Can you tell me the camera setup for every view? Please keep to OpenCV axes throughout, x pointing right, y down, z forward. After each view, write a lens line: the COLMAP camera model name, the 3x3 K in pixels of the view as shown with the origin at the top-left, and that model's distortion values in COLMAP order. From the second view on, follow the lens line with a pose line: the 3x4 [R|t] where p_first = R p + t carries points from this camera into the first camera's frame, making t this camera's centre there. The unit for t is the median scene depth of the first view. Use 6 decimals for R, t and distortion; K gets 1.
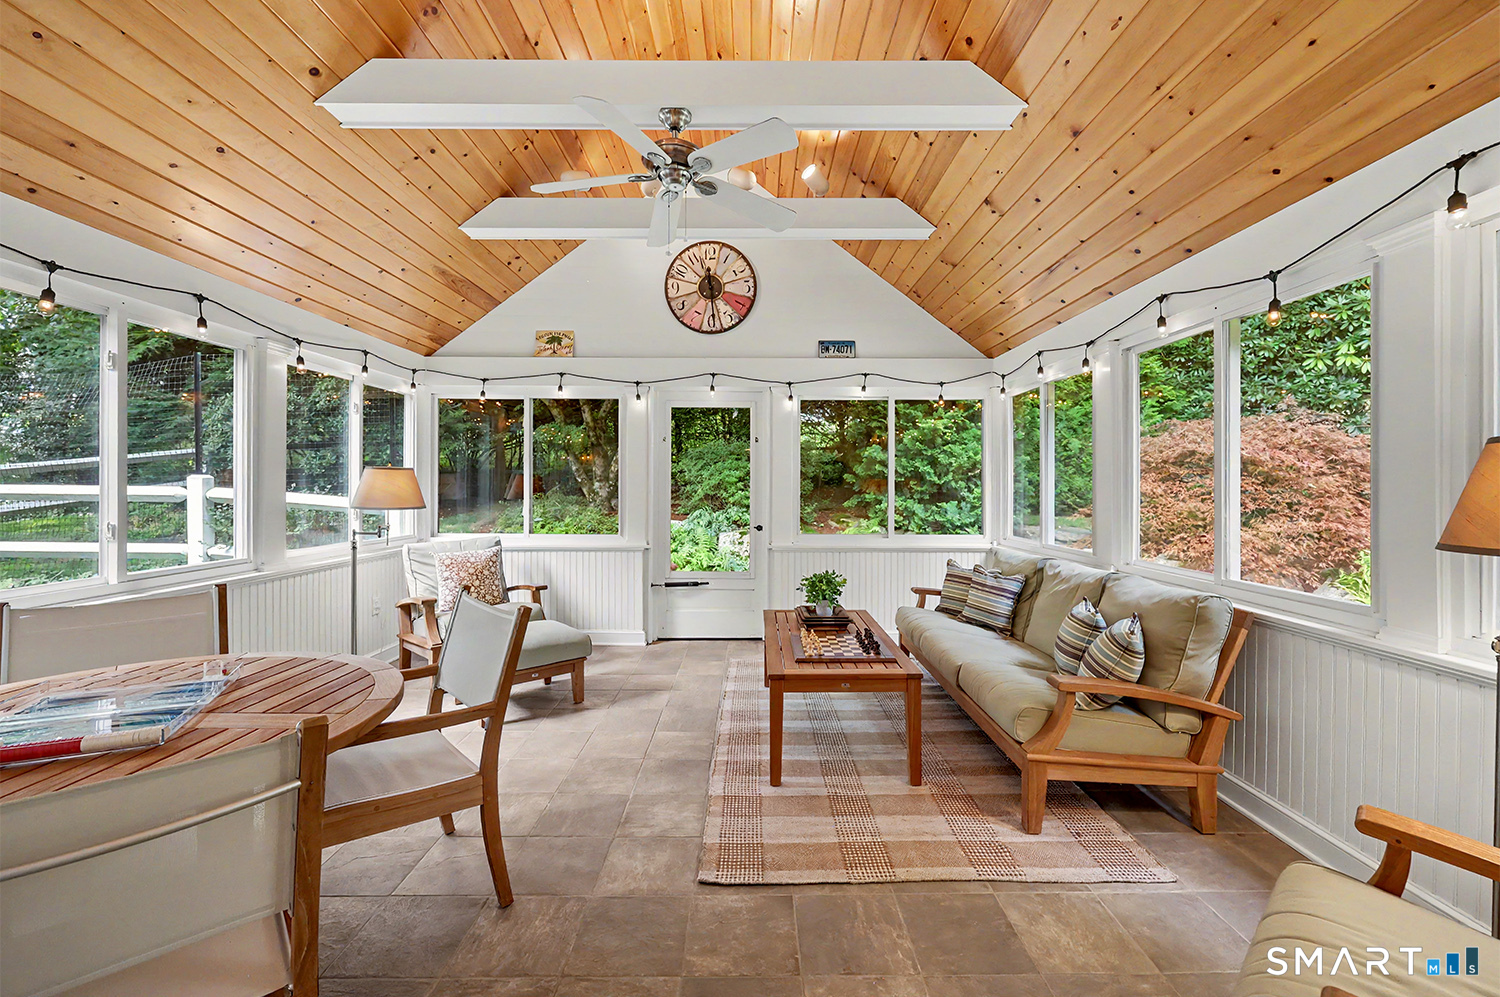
lens RADIAL K [[608.4, 0, 753.1], [0, 608.4, 494.0], [0, 0, 1]] dist [0.003297, -0.000322]
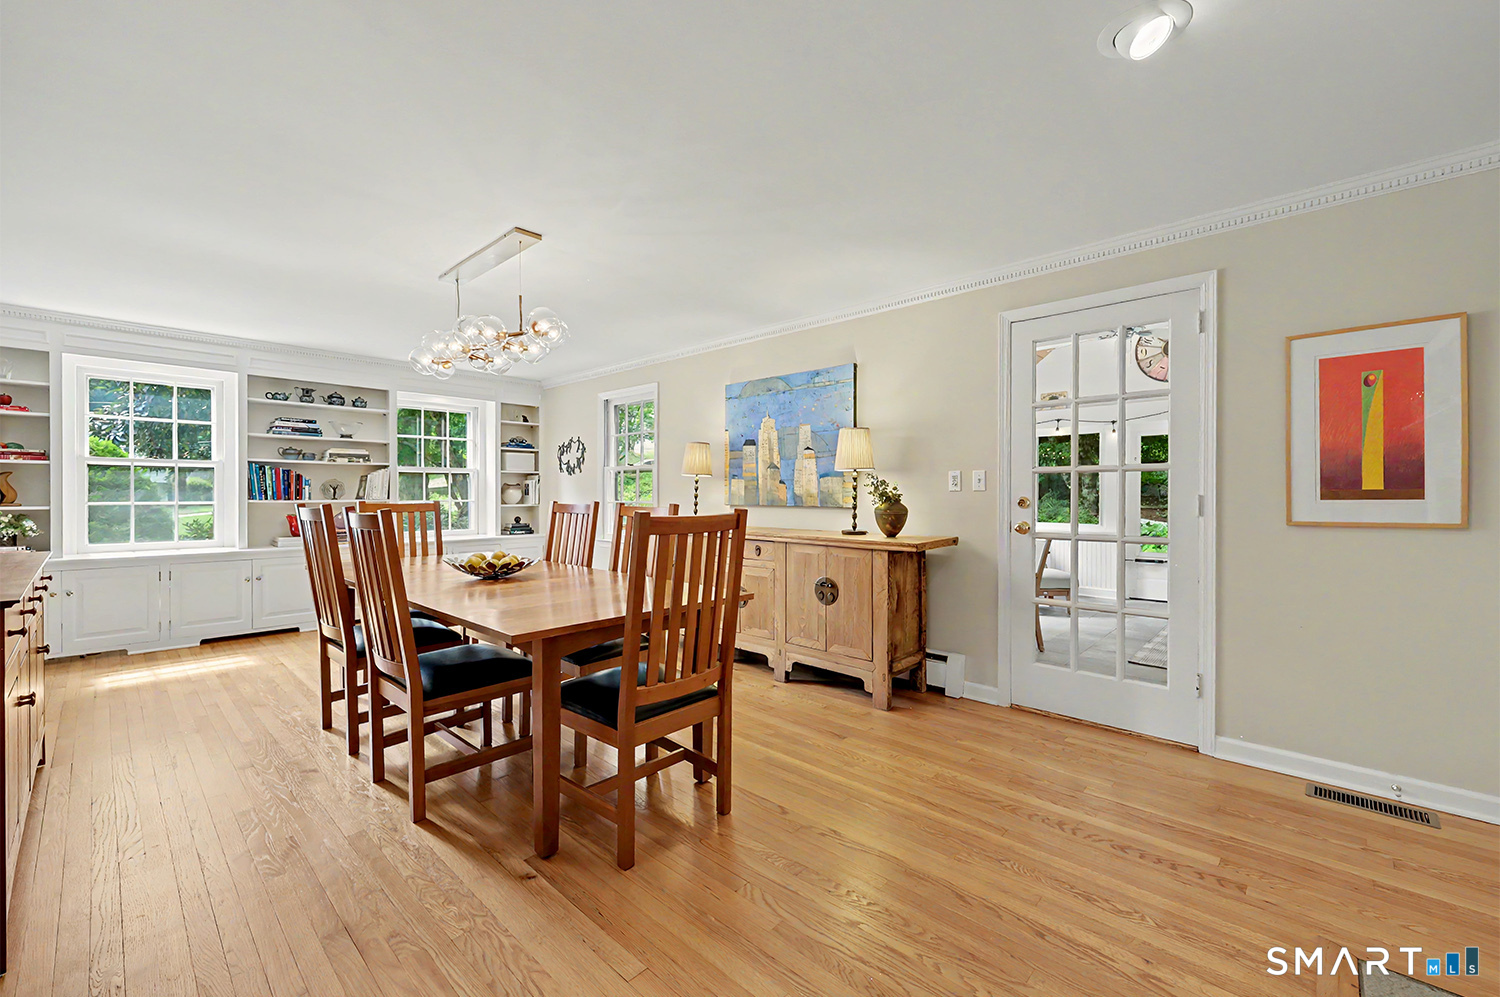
lens RADIAL K [[608.4, 0, 755.6], [0, 608.4, 499.9], [0, 0, 1]] dist [0.003297, -0.000322]
pose [[0.725499, 0.001178, -0.688222, 0.194319], [0.000058, 0.999998, 0.001772, 0.003597], [0.688223, -0.001326, 0.725498, -0.657027]]
